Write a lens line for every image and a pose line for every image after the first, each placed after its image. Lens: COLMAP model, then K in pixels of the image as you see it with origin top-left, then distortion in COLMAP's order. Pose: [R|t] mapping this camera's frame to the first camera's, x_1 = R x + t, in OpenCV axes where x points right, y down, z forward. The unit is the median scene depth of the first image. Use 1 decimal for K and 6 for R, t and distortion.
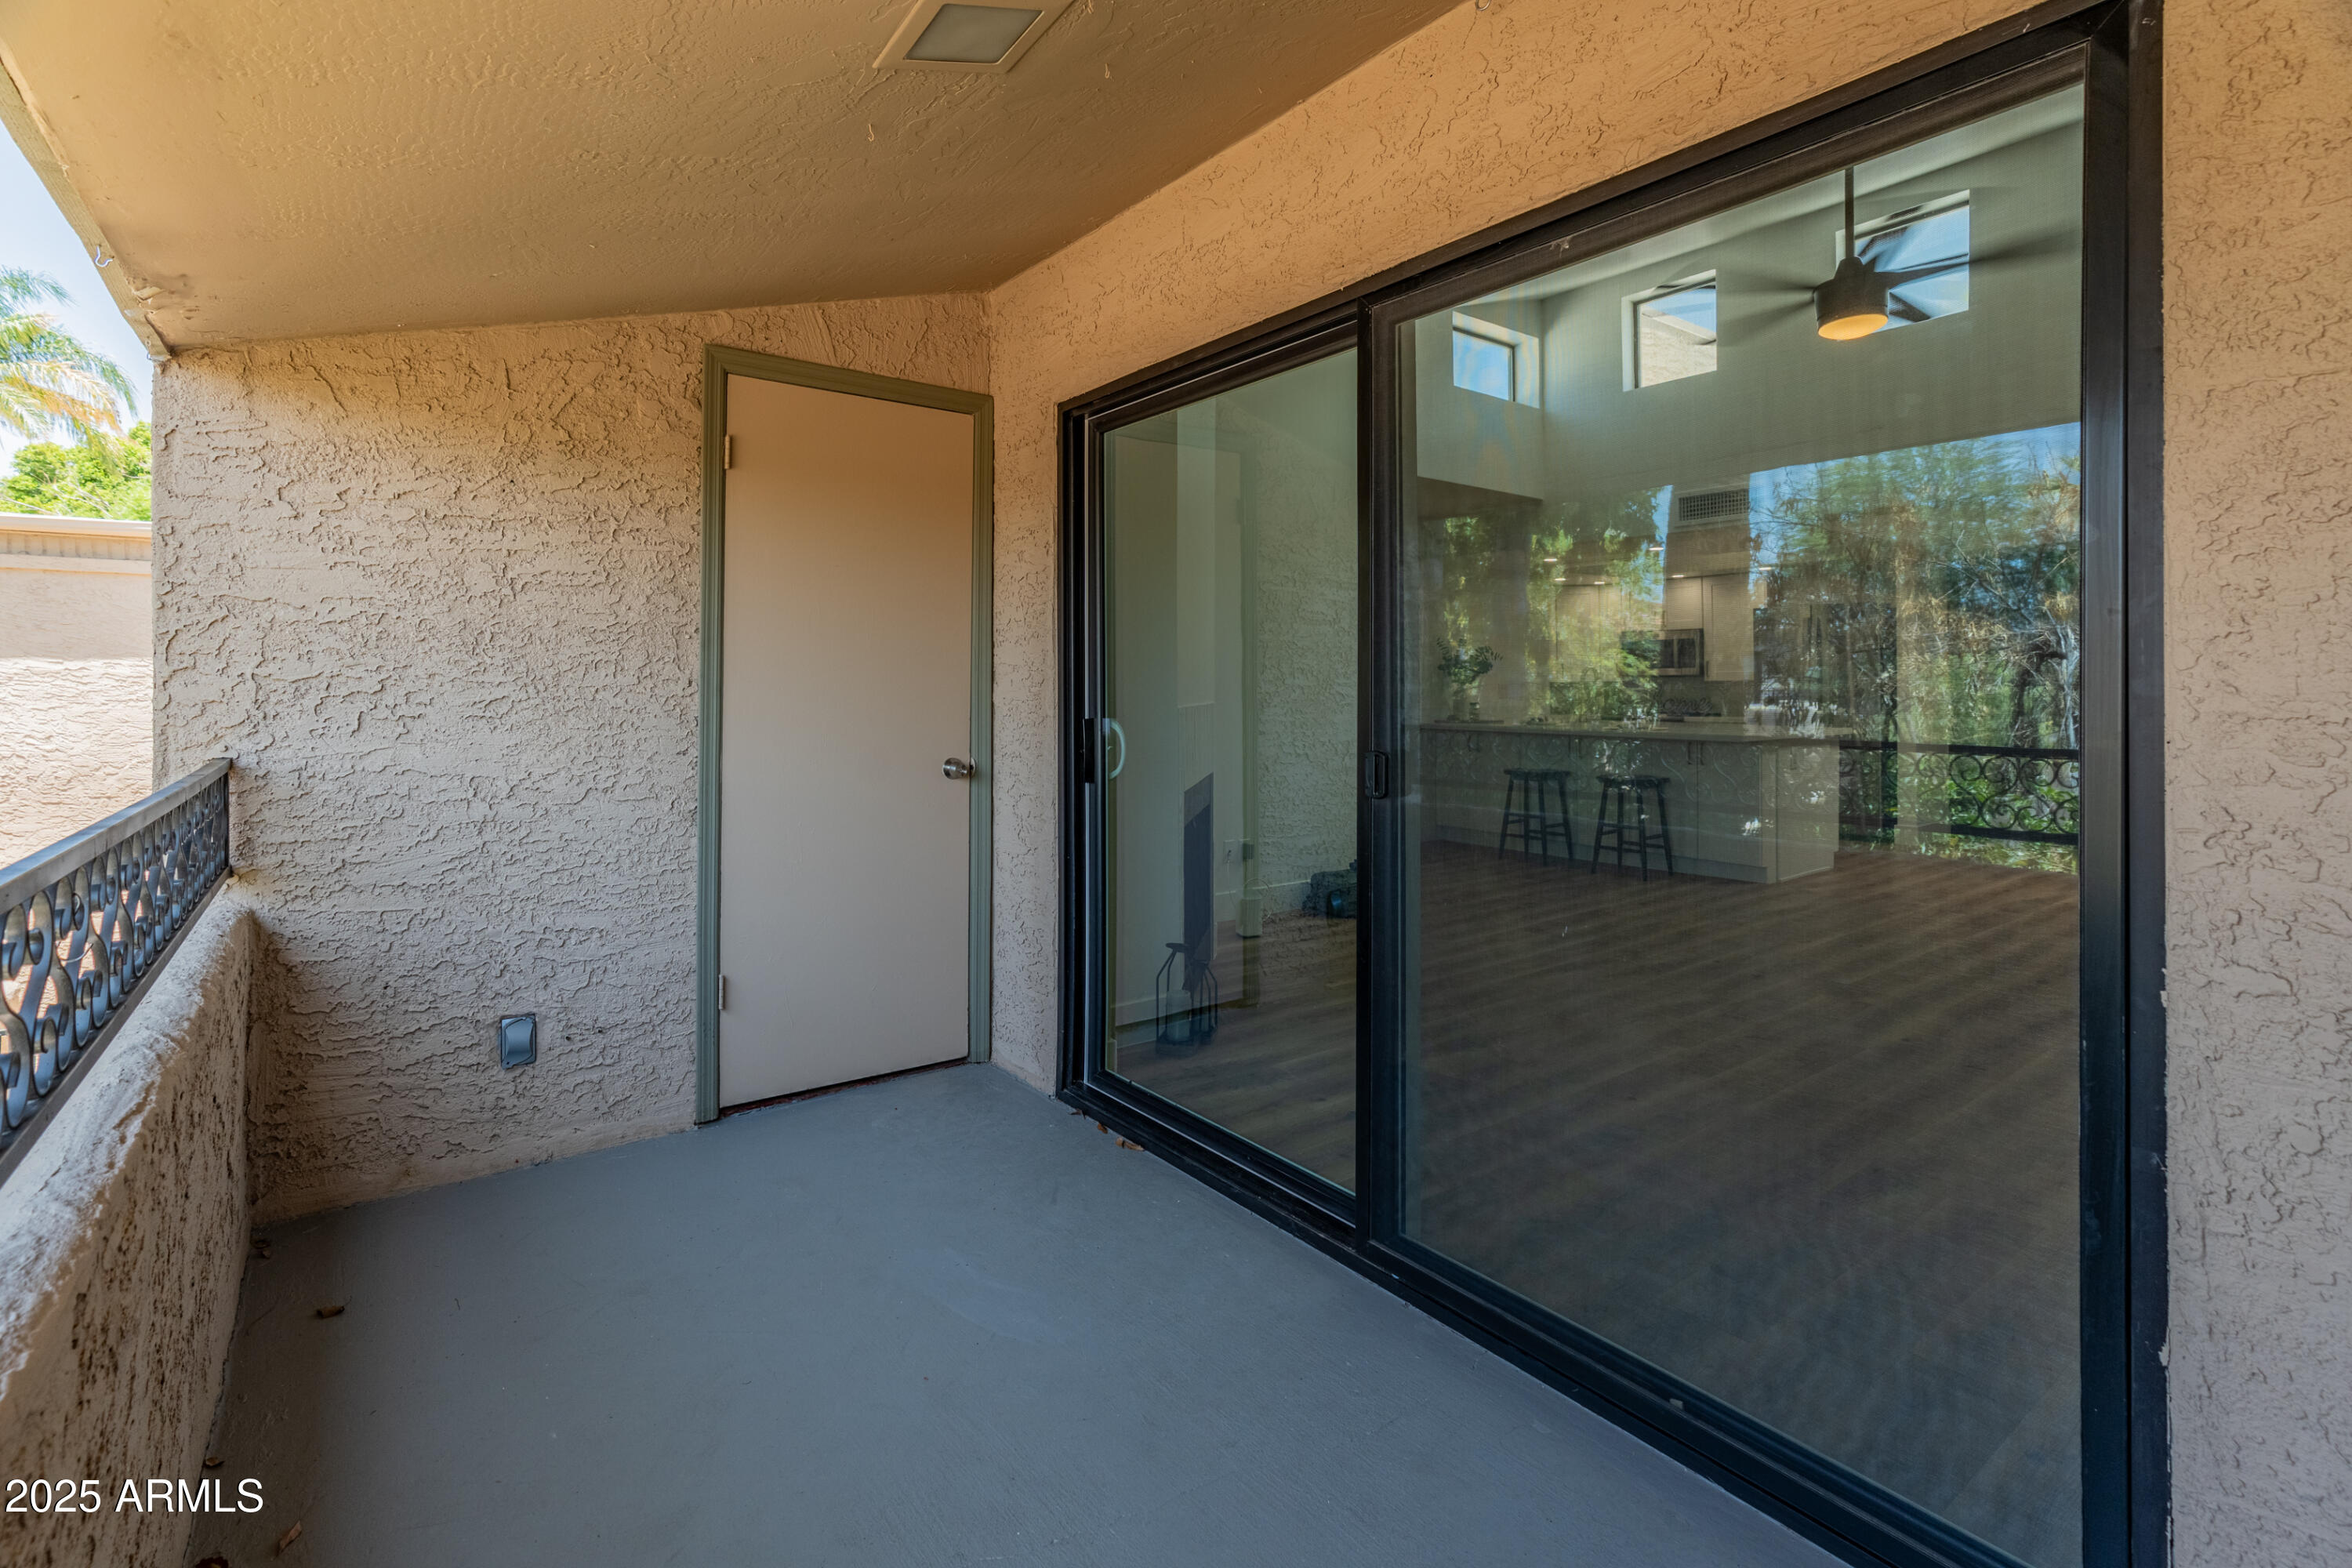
lens RADIAL K [[1097.5, 0, 1183.3], [0, 1097.5, 672.8], [0, 0, 1]] dist [-0.008795, 0.002072]
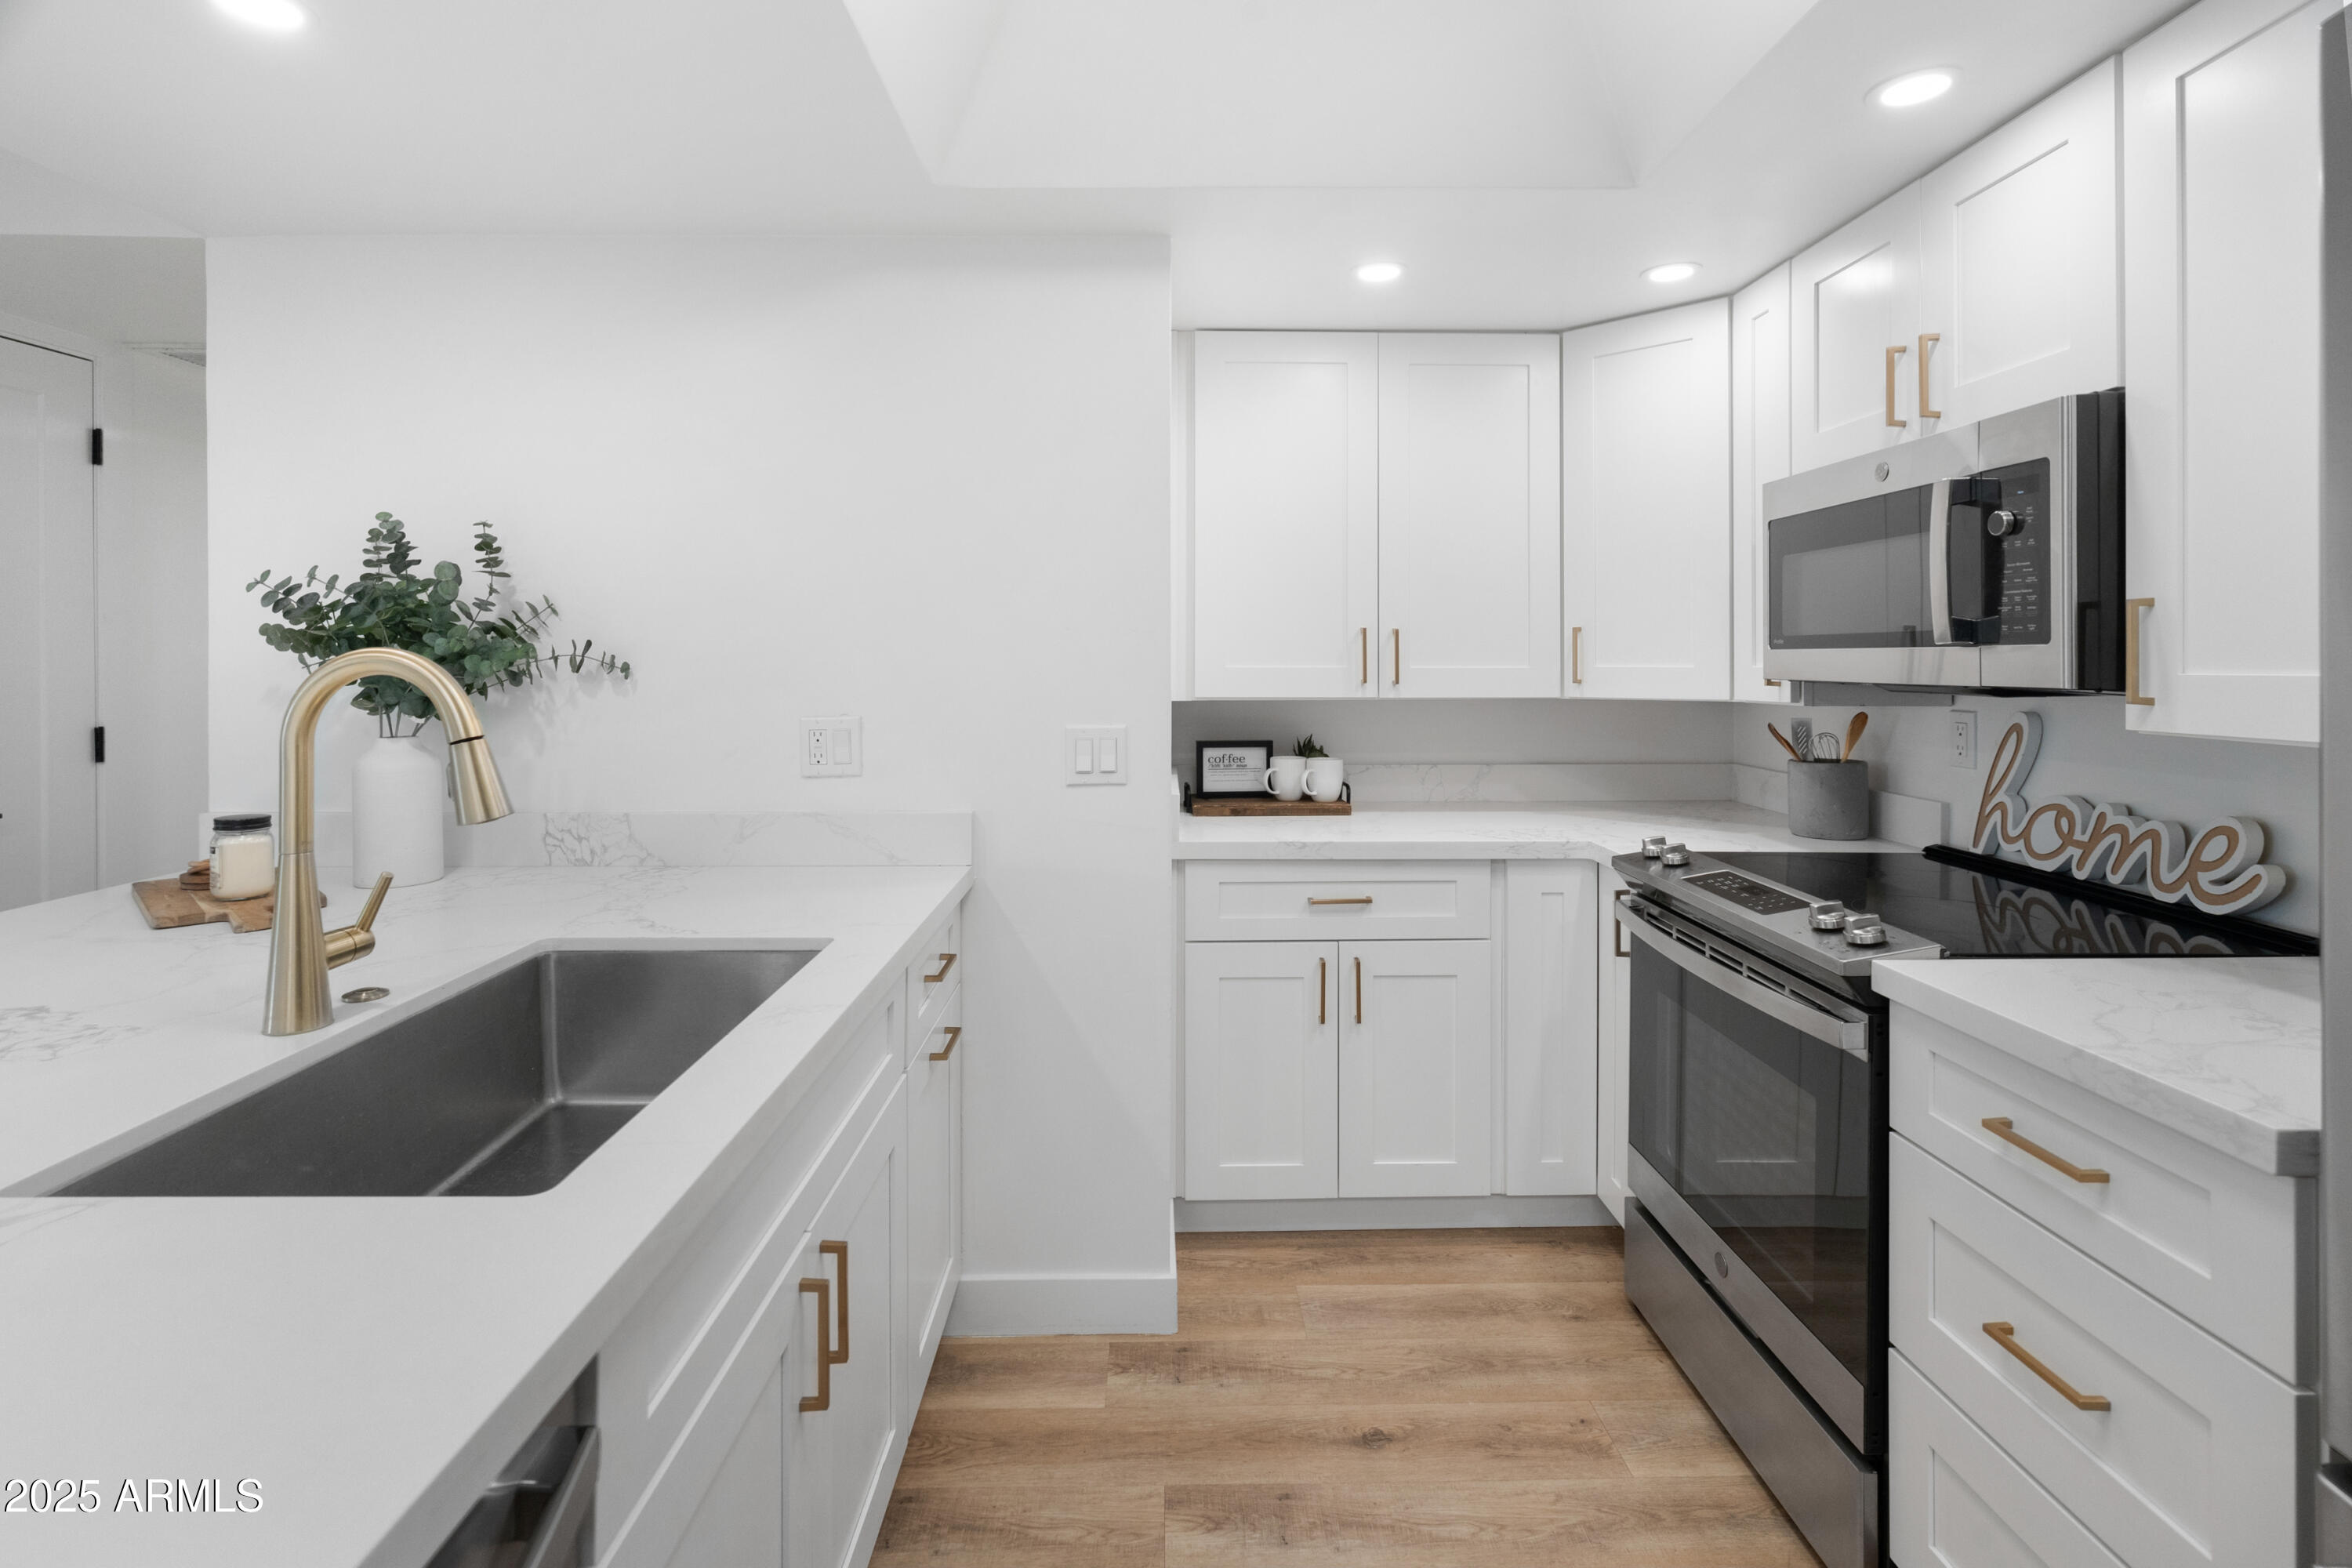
lens RADIAL K [[1097.5, 0, 1177.3], [0, 1097.5, 666.5], [0, 0, 1]] dist [-0.008795, 0.002072]
pose [[0.807094, 0.005941, -0.590393, 0.607183], [0.004655, 0.999854, 0.016424, -0.005446], [0.590405, -0.016004, 0.806949, 1.055352]]
